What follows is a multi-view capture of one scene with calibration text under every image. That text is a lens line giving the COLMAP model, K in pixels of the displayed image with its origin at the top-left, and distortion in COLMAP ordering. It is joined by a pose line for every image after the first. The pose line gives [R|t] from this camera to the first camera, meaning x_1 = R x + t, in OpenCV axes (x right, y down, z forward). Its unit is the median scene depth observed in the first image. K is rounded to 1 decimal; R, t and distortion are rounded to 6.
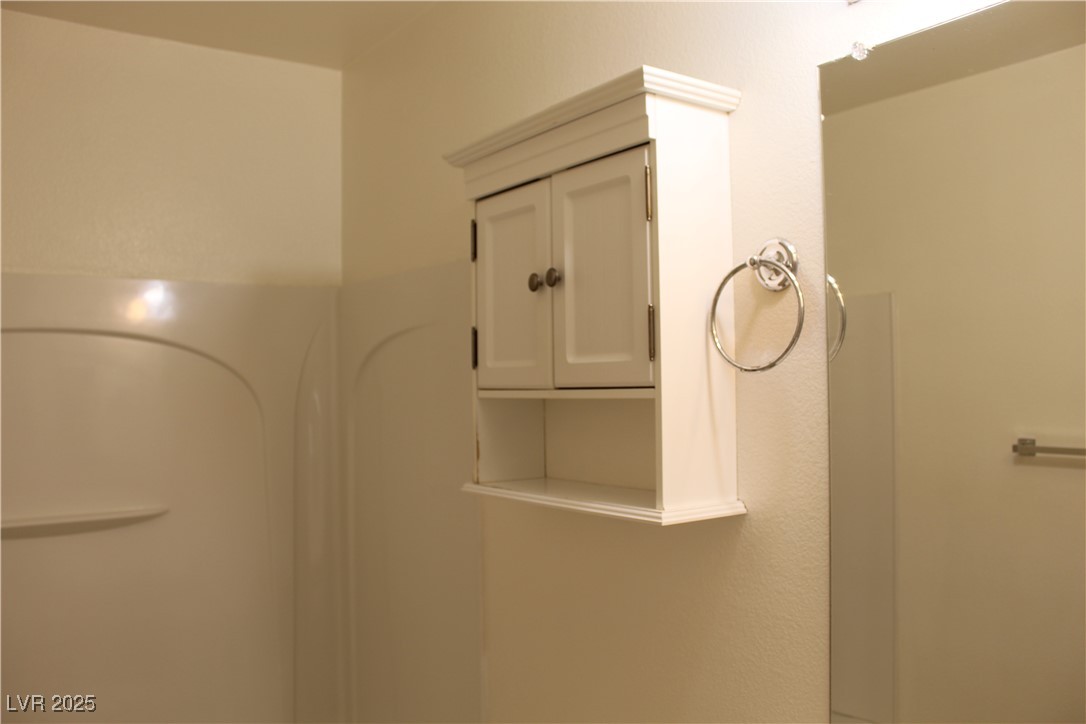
lens RADIAL K [[902.8, 0, 543.0], [0, 902.8, 362.0], [0, 0, 1]] dist [-0.166635, 0.141061]
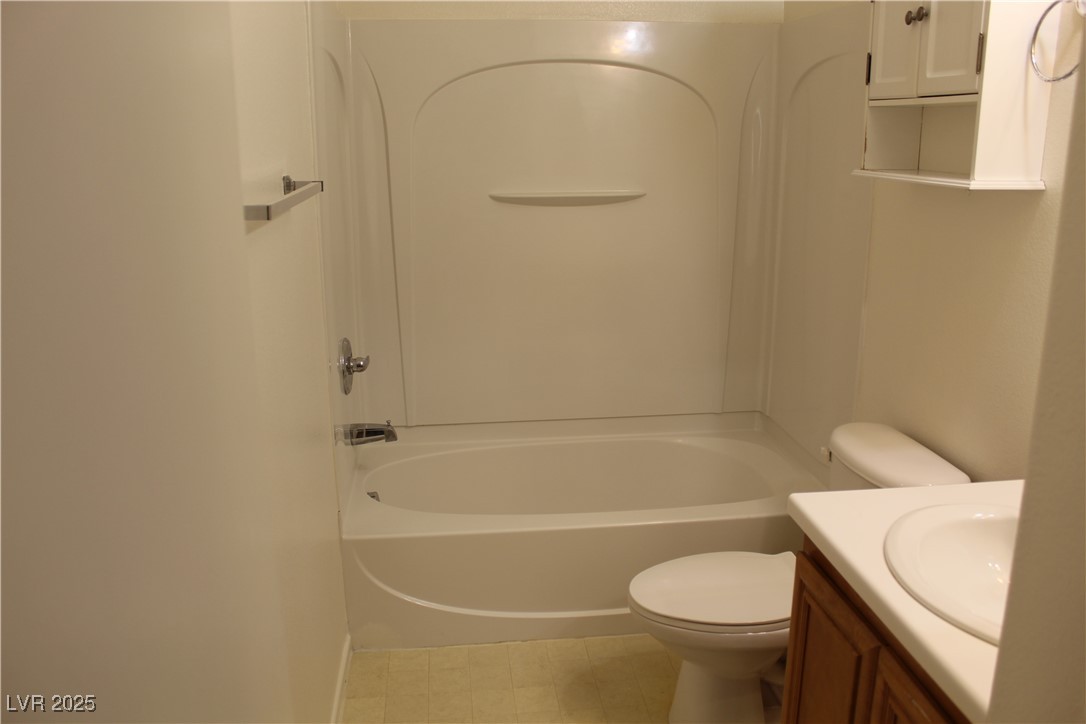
lens RADIAL K [[902.8, 0, 543.0], [0, 902.8, 362.0], [0, 0, 1]] dist [-0.166635, 0.141061]
pose [[0.878096, 0.126823, -0.461371, 0.174446], [0.009892, 0.959217, 0.282499, 0.035625], [0.478382, -0.252625, 0.841030, -0.499078]]
